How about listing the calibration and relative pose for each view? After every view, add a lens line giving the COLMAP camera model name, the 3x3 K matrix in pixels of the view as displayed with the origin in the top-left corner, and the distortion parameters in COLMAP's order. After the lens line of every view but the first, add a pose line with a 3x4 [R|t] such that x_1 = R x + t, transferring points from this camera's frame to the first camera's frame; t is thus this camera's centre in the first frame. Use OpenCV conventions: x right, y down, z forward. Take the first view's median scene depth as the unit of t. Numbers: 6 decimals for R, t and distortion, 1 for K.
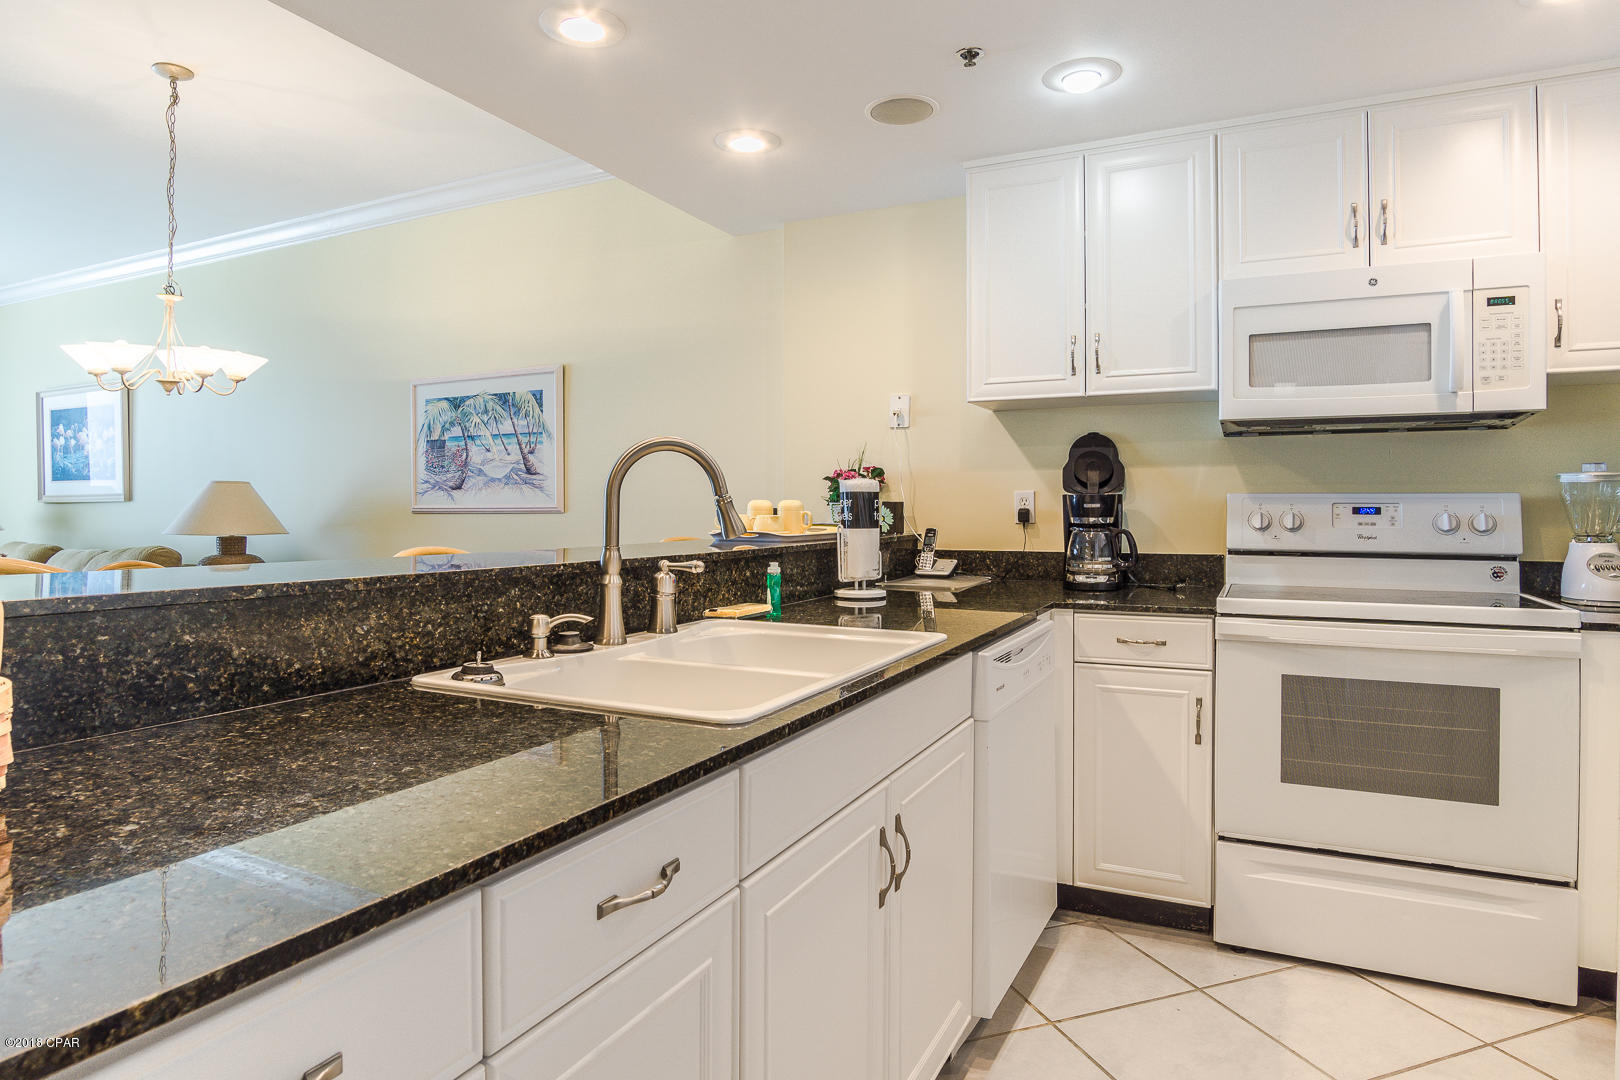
lens RADIAL K [[931.7, 0, 803.3], [0, 931.7, 507.3], [0, 0, 1]] dist [-0.018014, 0.002160]
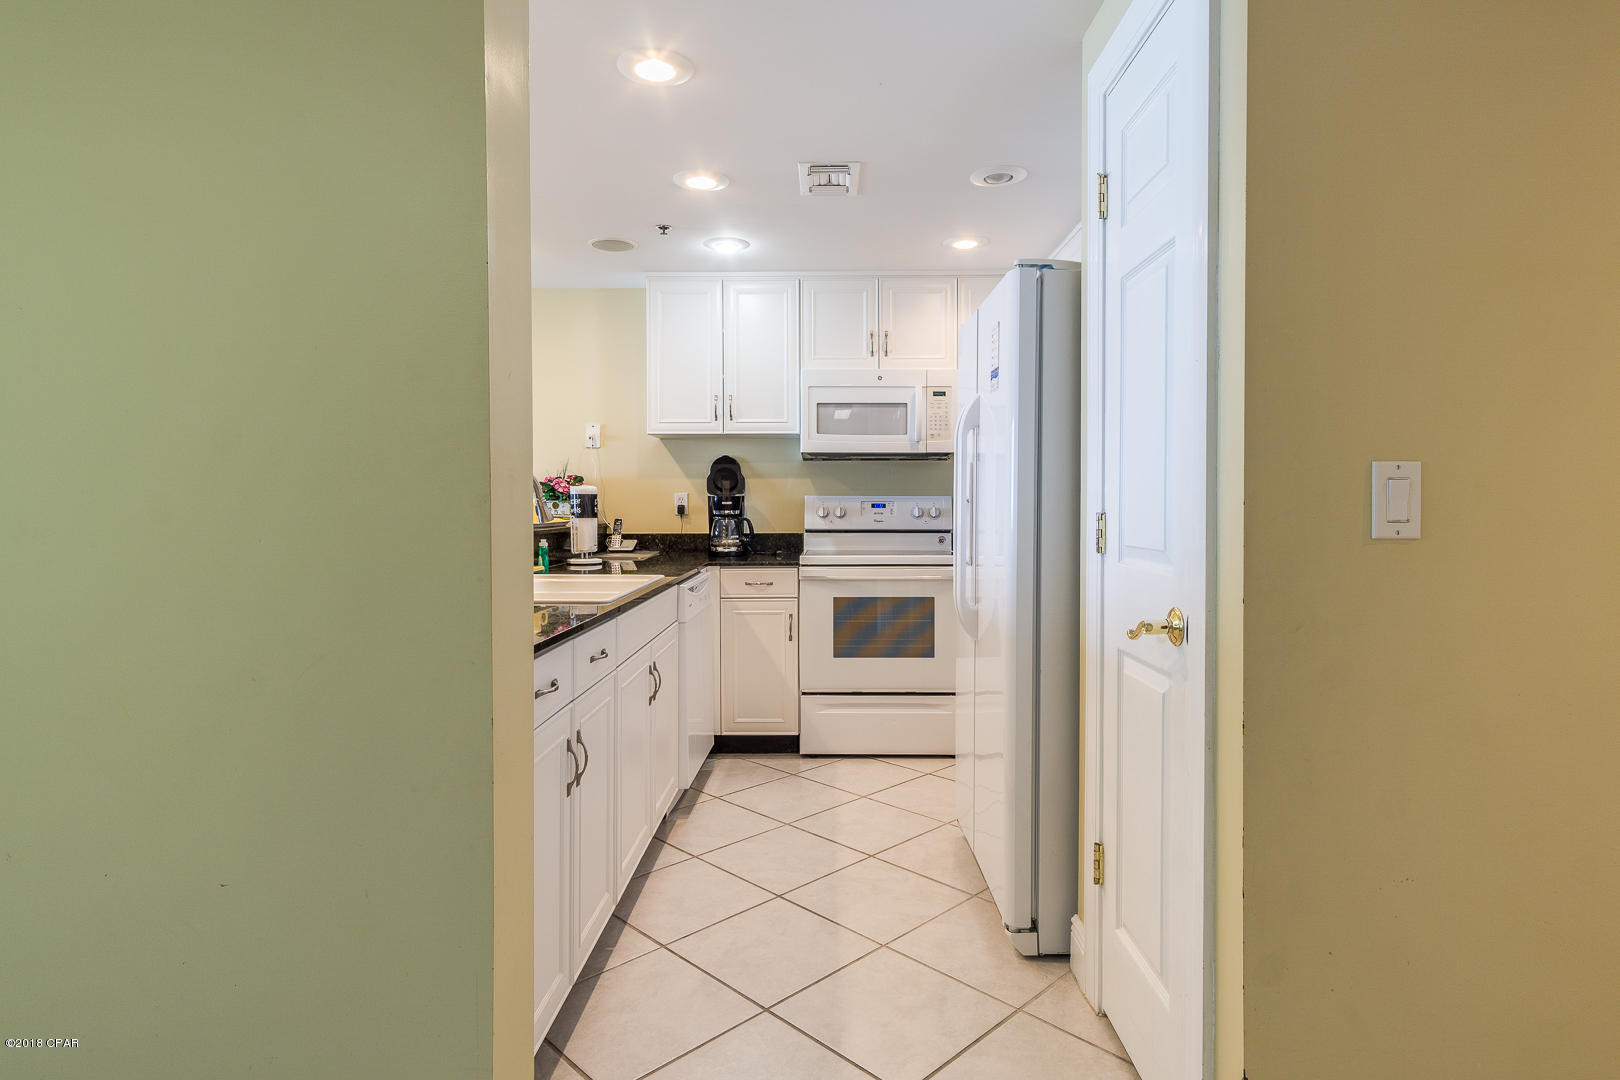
lens RADIAL K [[868.0, 0, 807.2], [0, 868.0, 516.7], [0, 0, 1]] dist [0.029310, -0.000427]
pose [[0.905864, -0.007014, 0.423510, -0.214660], [0.000377, 0.999876, 0.015754, -0.001713], [-0.423568, -0.014111, 0.905754, -0.443595]]
